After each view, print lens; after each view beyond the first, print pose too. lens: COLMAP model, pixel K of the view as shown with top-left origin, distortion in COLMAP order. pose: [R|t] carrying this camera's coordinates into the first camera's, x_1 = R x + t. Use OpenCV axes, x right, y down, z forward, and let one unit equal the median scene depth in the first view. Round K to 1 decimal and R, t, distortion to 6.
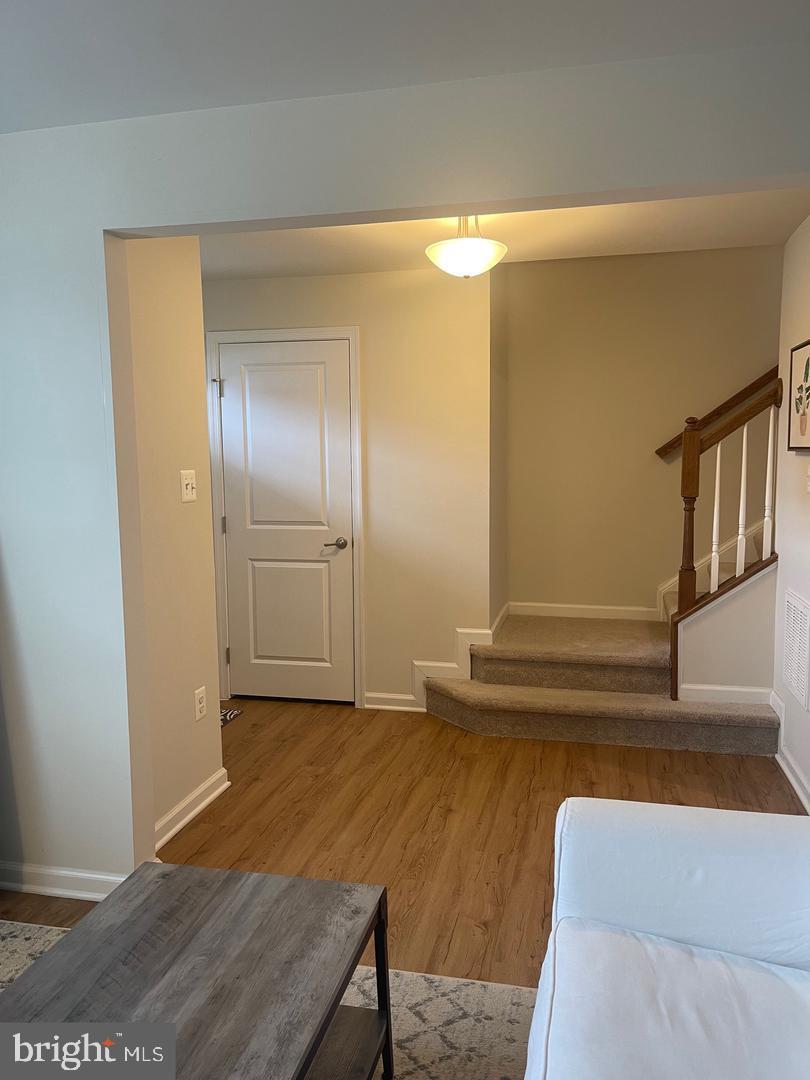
lens RADIAL K [[826.8, 0, 399.4], [0, 826.8, 543.9], [0, 0, 1]] dist [0.053558, -0.047589]
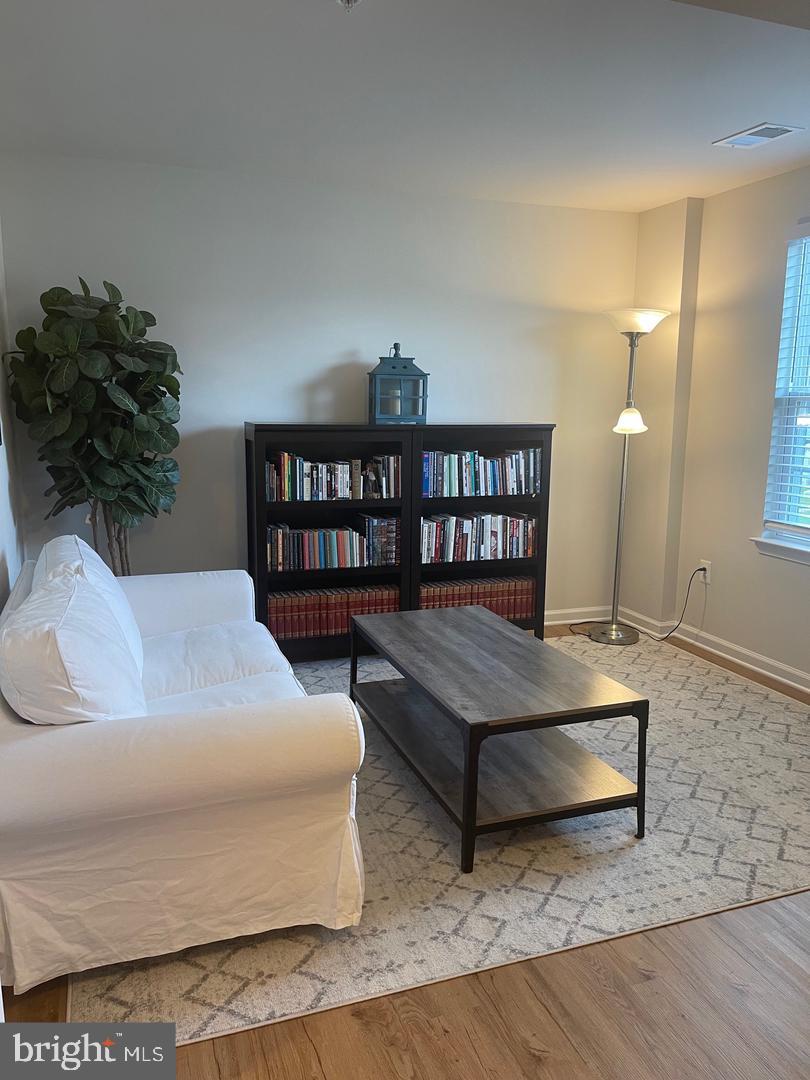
lens RADIAL K [[826.8, 0, 406.0], [0, 826.8, 540.3], [0, 0, 1]] dist [0.053558, -0.047589]
pose [[-0.835116, 0.102748, -0.540392, 0.799387], [-0.055099, 0.961834, 0.268029, -0.207166], [0.547307, 0.253610, -0.797582, 2.110247]]
